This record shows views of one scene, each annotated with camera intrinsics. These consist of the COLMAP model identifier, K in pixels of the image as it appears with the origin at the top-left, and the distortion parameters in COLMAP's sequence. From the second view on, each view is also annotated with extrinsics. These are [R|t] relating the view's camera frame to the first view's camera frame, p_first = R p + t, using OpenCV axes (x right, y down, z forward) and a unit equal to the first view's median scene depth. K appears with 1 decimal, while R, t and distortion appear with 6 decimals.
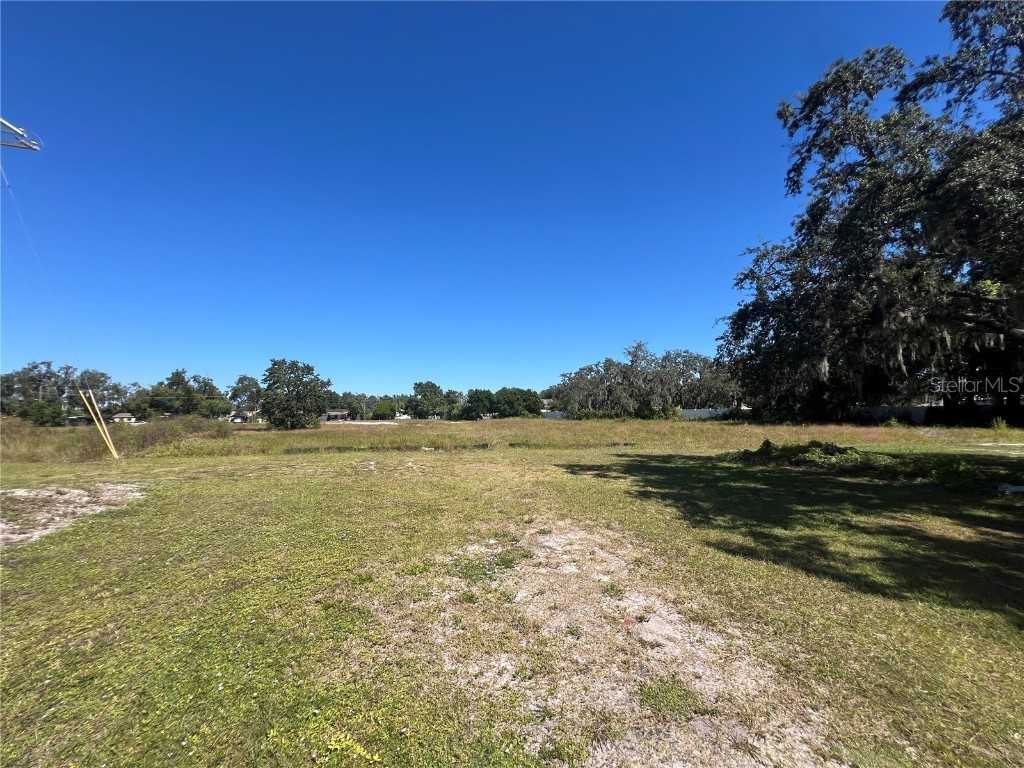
lens RADIAL K [[409.1, 0, 512.7], [0, 409.1, 389.3], [0, 0, 1]] dist [-0.001132, -0.000234]
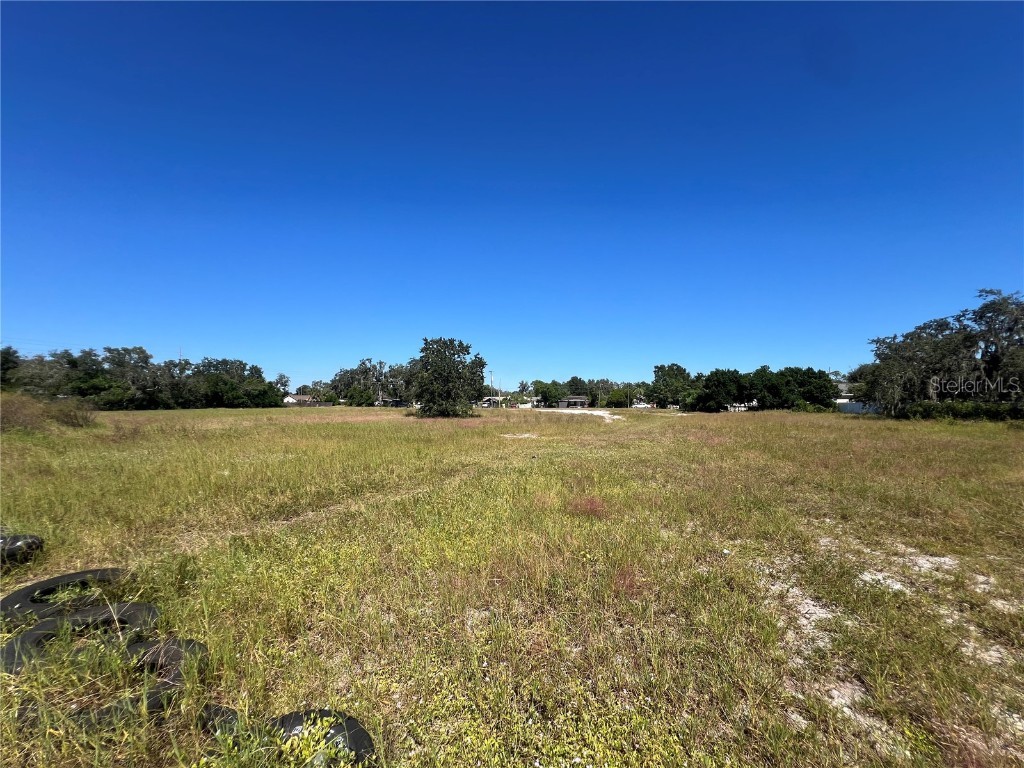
lens RADIAL K [[409.1, 0, 508.9], [0, 409.1, 389.3], [0, 0, 1]] dist [-0.001132, -0.000234]
pose [[0.796853, -0.000305, -0.604173, 0.051738], [0.018258, 0.999555, 0.023576, 0.010693], [0.603898, -0.029818, 0.796504, 0.190203]]
